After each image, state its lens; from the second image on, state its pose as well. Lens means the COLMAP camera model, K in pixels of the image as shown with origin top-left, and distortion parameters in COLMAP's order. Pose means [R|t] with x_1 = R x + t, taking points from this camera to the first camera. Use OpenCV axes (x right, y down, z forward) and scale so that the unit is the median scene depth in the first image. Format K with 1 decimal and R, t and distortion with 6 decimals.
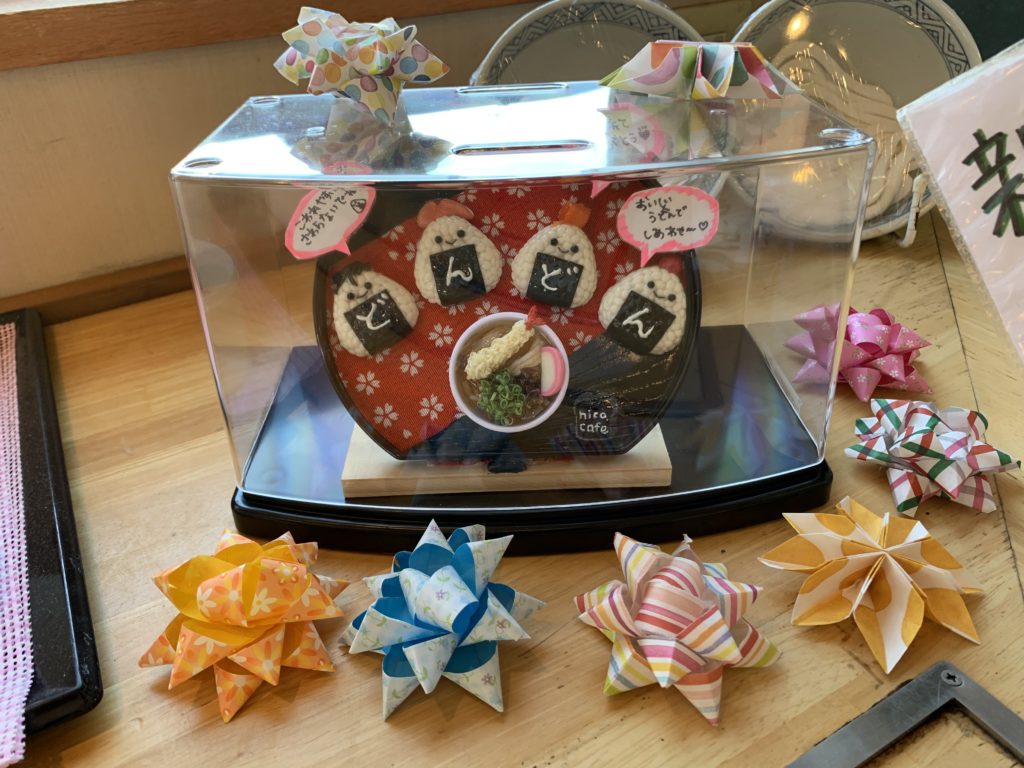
lens RADIAL K [[775.1, 0, 512.0], [0, 775.1, 384.0], [0, 0, 1]] dist [0.072613, -0.003488]
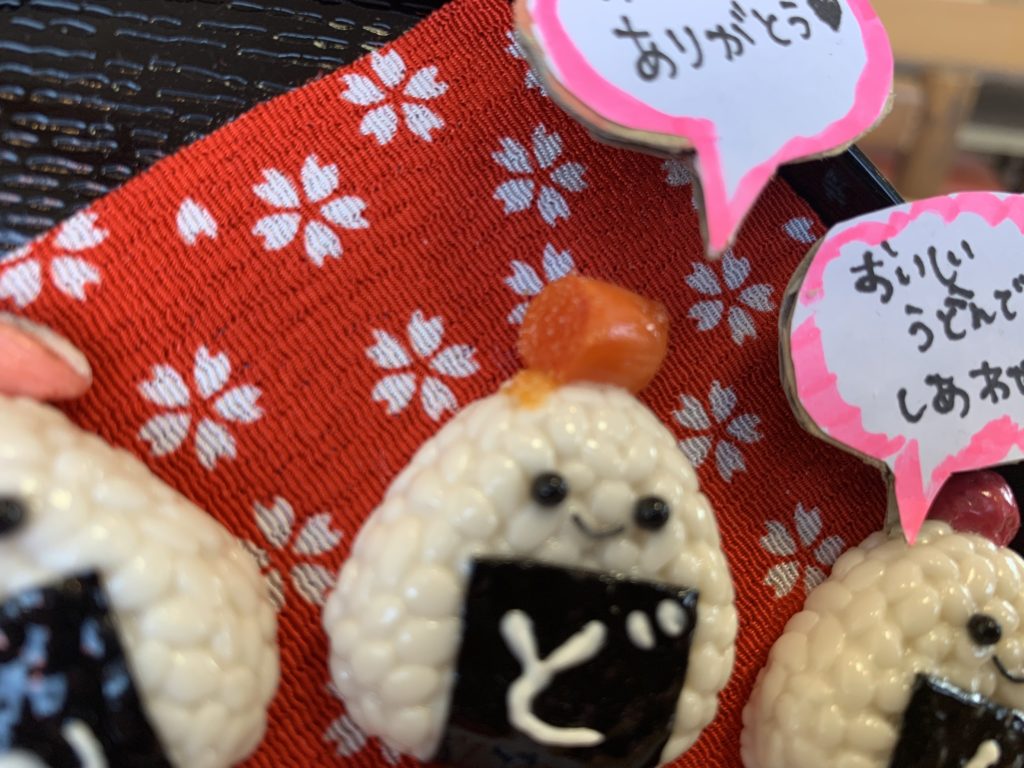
lens RADIAL K [[847.0, 0, 509.5], [0, 847.0, 394.9], [0, 0, 1]] dist [-0.039194, -0.011763]
pose [[0.941630, -0.096388, 0.322556, -0.020203], [0.112988, 0.993045, -0.033097, -0.198821], [-0.317123, 0.067610, 0.945972, 0.798458]]
